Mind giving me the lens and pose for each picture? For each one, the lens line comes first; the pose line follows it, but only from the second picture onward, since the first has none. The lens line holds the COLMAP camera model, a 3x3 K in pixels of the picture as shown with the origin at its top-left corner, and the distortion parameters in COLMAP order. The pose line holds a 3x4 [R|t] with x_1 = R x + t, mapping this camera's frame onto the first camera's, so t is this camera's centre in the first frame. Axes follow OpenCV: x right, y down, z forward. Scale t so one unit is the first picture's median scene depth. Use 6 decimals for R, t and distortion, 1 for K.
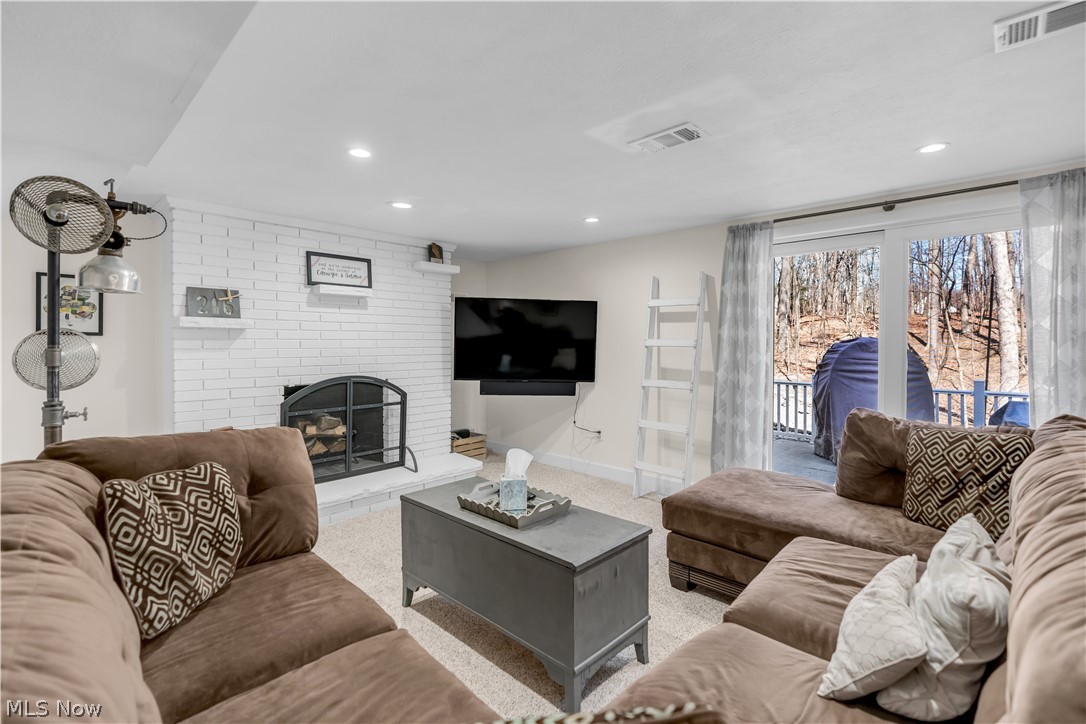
lens RADIAL K [[489.4, 0, 545.2], [0, 489.4, 358.3], [0, 0, 1]] dist [-0.002828, 0.000437]
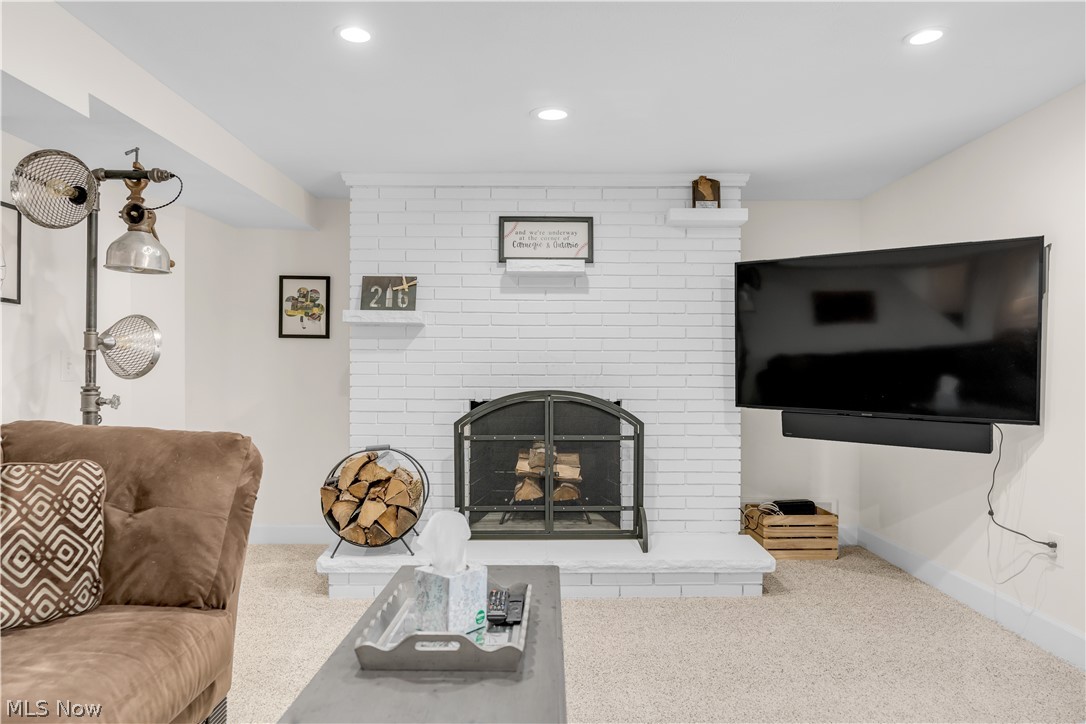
lens RADIAL K [[687.3, 0, 545.8], [0, 687.3, 376.1], [0, 0, 1]] dist [-0.002286, 0.001231]
pose [[0.693476, 0.005285, -0.720460, 0.293515], [-0.024730, 0.999558, -0.016471, 0.032956], [0.720055, 0.029239, 0.693300, 0.339625]]
